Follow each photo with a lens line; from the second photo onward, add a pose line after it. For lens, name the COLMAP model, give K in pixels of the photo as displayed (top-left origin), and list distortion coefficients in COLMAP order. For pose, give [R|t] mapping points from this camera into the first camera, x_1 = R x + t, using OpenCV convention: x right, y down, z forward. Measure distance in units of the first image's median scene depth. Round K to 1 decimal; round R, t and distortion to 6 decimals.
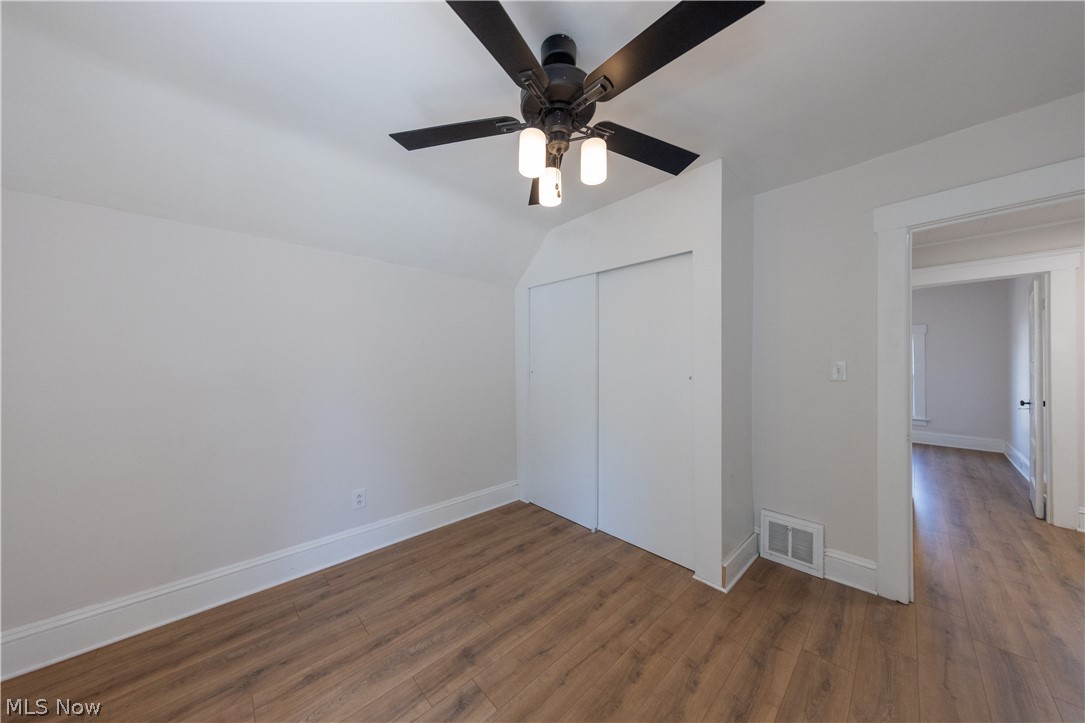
lens RADIAL K [[346.4, 0, 544.4], [0, 346.4, 361.9], [0, 0, 1]] dist [0.004762, -0.000431]
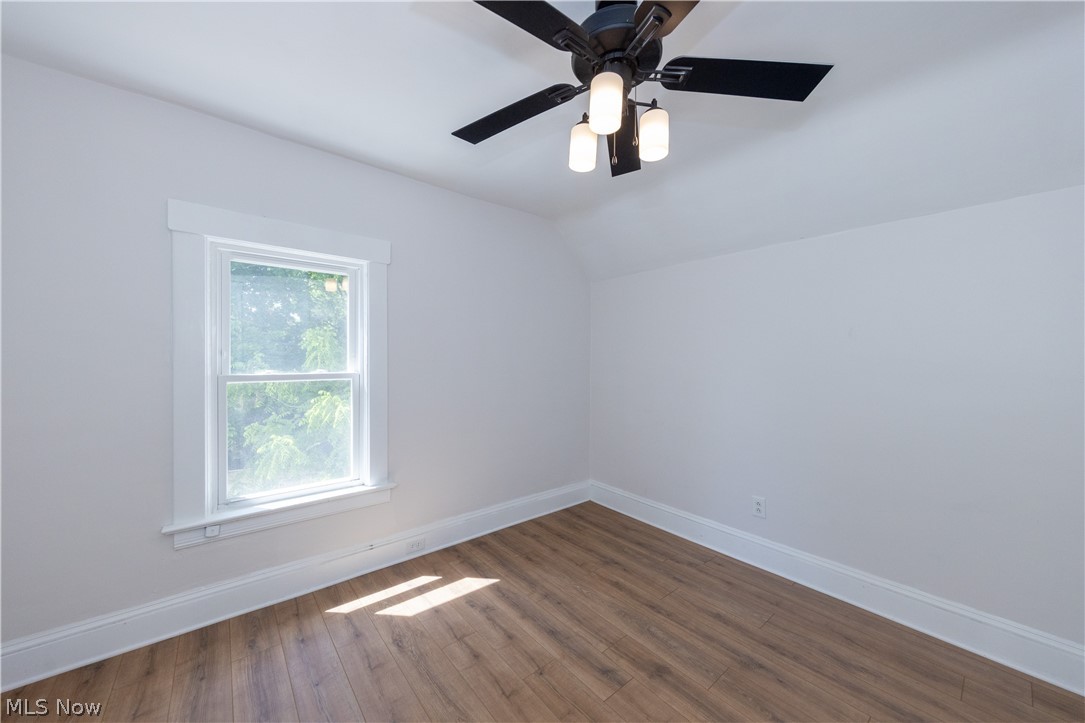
lens RADIAL K [[395.3, 0, 549.1], [0, 395.3, 363.6], [0, 0, 1]] dist [0.000782, -0.000047]
pose [[-0.068053, 0.014774, -0.997572, 0.791457], [-0.002157, 0.999886, 0.014955, -0.012680], [0.997679, 0.003170, -0.068013, 0.701203]]
